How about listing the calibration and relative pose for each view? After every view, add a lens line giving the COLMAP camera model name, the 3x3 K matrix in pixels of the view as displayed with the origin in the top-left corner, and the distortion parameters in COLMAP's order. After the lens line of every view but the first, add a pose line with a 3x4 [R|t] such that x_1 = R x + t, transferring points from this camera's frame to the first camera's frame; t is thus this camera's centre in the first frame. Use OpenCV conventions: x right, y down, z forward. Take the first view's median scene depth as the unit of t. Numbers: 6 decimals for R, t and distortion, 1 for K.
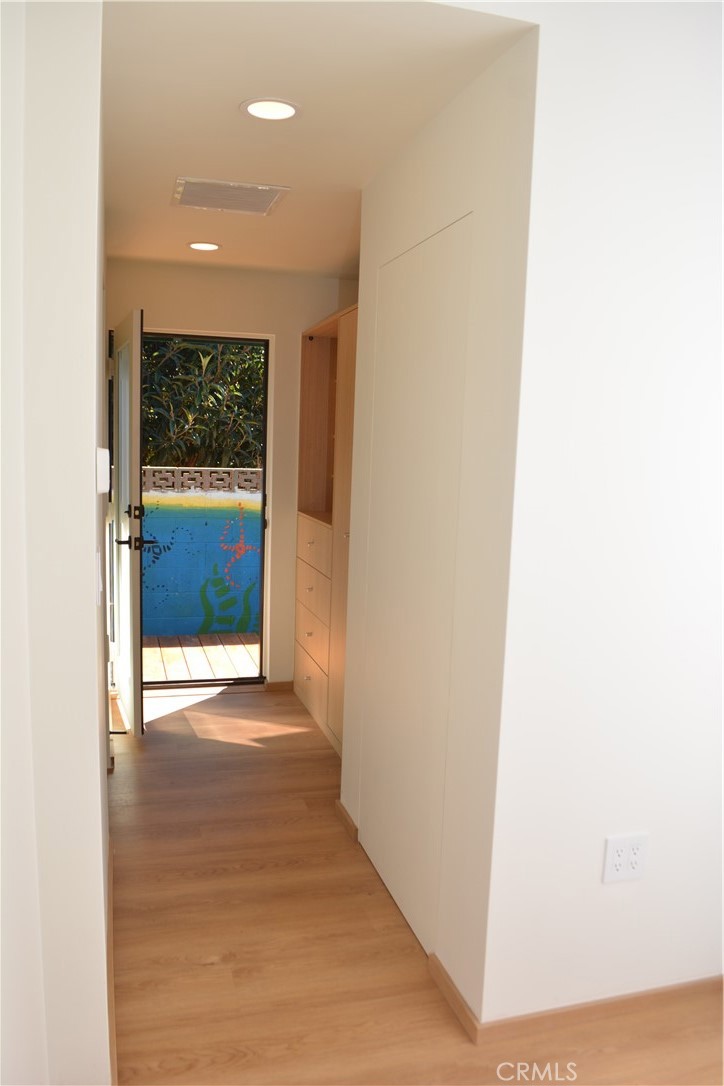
lens RADIAL K [[843.3, 0, 362.0], [0, 843.3, 543.0], [0, 0, 1]] dist [-0.001516, -0.001360]
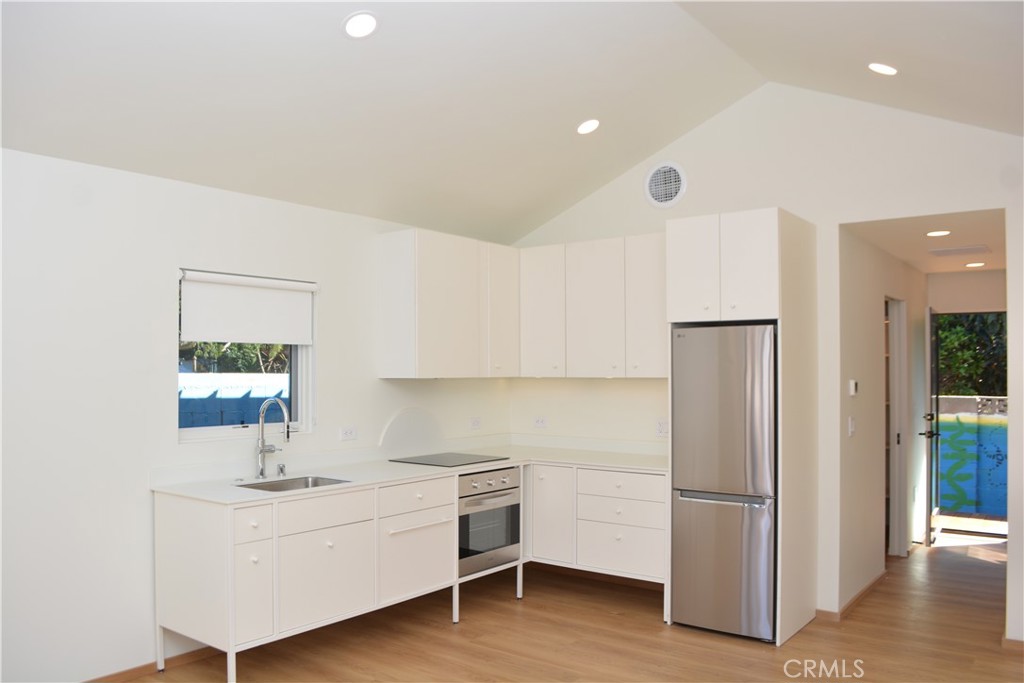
lens RADIAL K [[795.2, 0, 512.0], [0, 795.2, 341.5], [0, 0, 1]] dist [-0.001516, -0.001360]
pose [[0.591011, -0.053972, -0.804856, 0.636625], [-0.087336, 0.987613, -0.130359, 0.113002], [0.801921, 0.147336, 0.578977, -0.780824]]
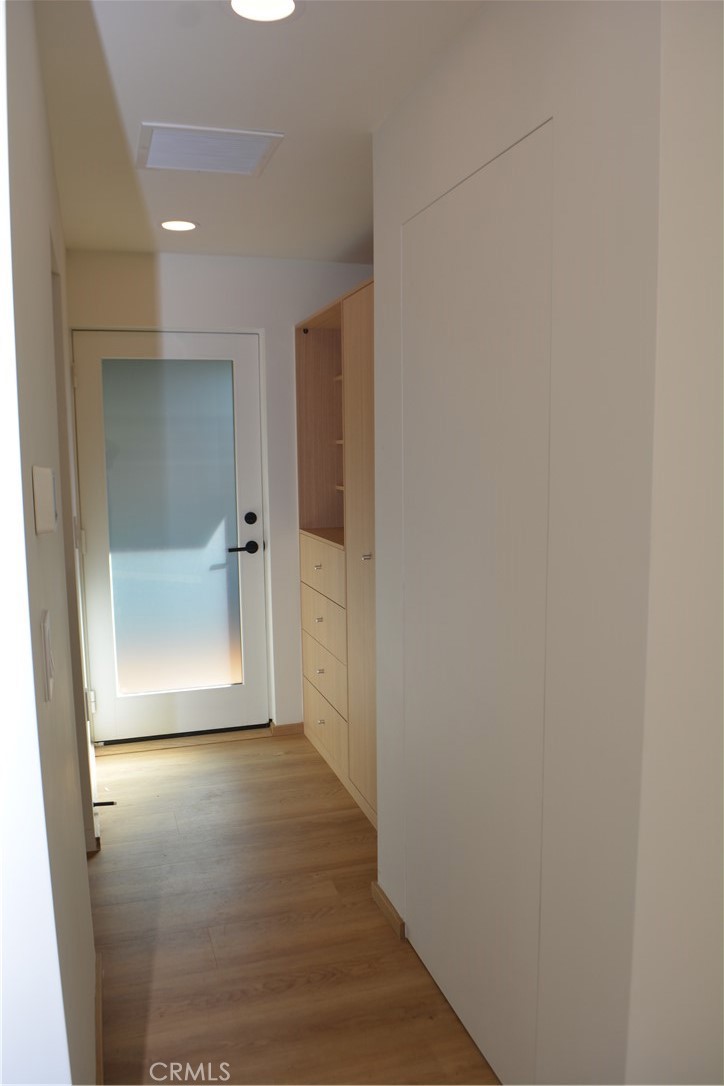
lens RADIAL K [[843.3, 0, 362.0], [0, 843.3, 543.0], [0, 0, 1]] dist [-0.001516, -0.001360]
pose [[0.998632, -0.049045, 0.018109, -0.037379], [0.049203, 0.998754, -0.008361, -0.017601], [-0.017677, 0.009241, 0.999801, 0.165771]]
